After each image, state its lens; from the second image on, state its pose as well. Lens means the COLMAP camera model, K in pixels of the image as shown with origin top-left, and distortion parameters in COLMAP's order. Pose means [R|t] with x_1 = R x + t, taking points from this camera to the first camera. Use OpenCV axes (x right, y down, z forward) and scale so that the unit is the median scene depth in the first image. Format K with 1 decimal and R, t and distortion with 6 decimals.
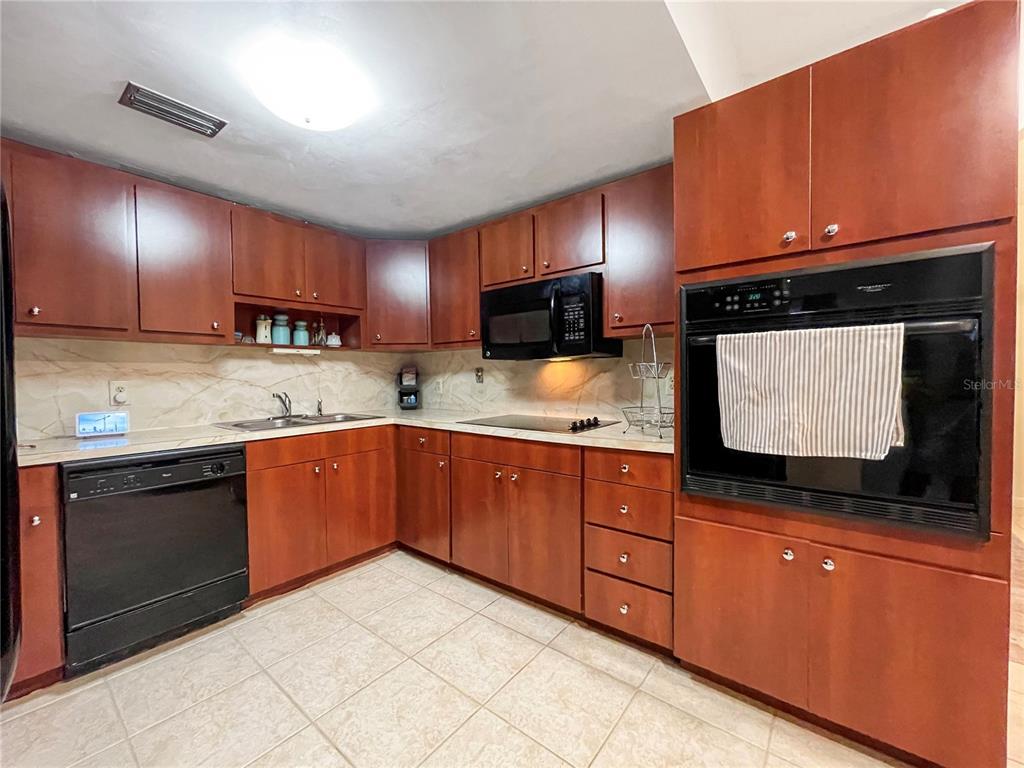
lens RADIAL K [[418.4, 0, 505.4], [0, 418.4, 384.3], [0, 0, 1]] dist [-0.001417, -0.000133]
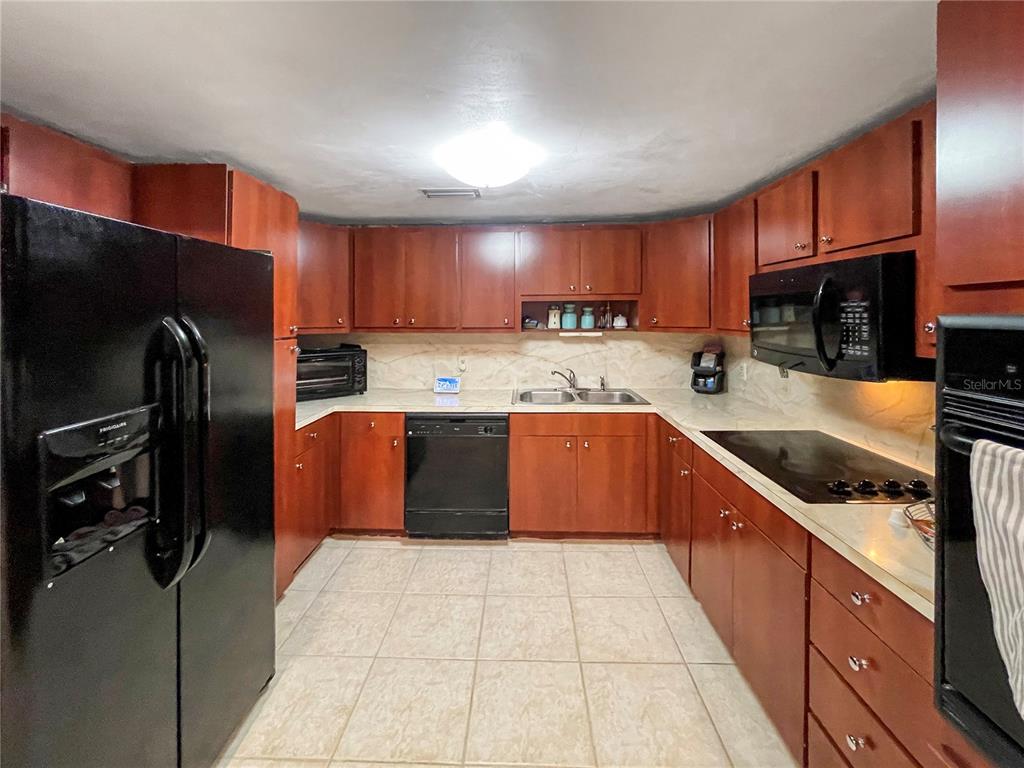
lens RADIAL K [[409.9, 0, 514.9], [0, 409.9, 318.8], [0, 0, 1]] dist [-0.001257, -0.000081]
pose [[0.618953, 0.032106, -0.784772, 0.337279], [-0.043052, 0.999049, 0.006918, -0.145189], [0.784248, 0.029504, 0.619746, 0.179370]]
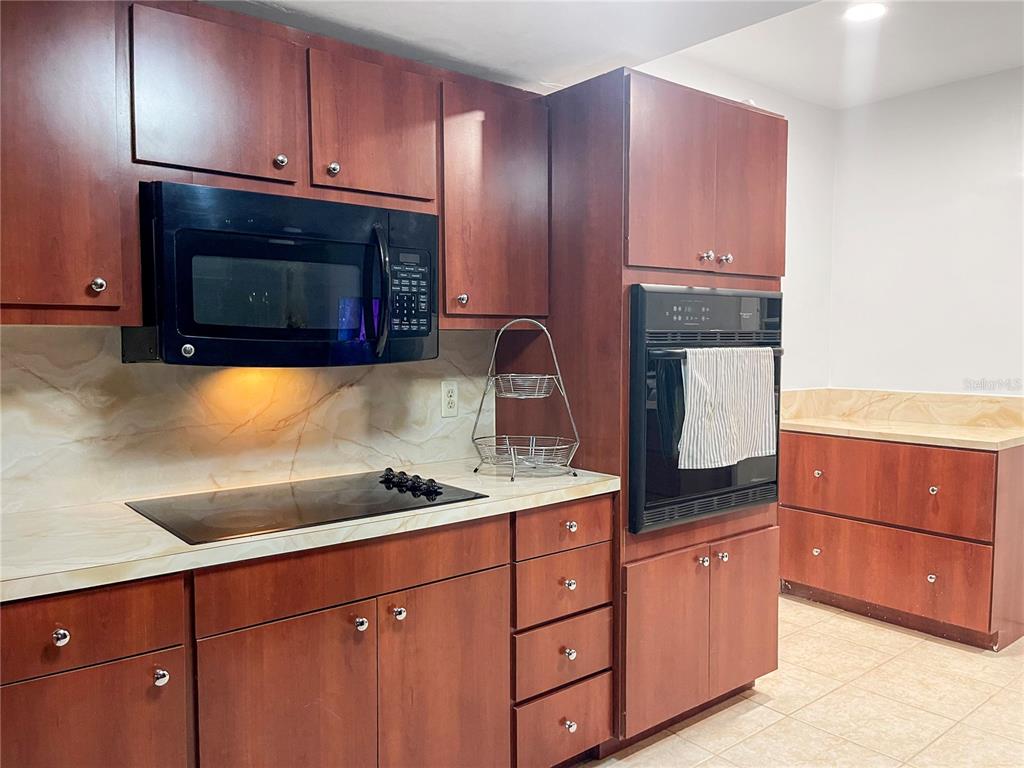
lens RADIAL K [[775.0, 0, 516.6], [0, 775.0, 390.0], [0, 0, 1]] dist [0.068631, -0.096645]
pose [[0.199659, -0.051671, 0.978502, -0.799480], [0.022822, 0.998583, 0.048074, -0.075419], [-0.979600, 0.012733, 0.200556, 0.658783]]
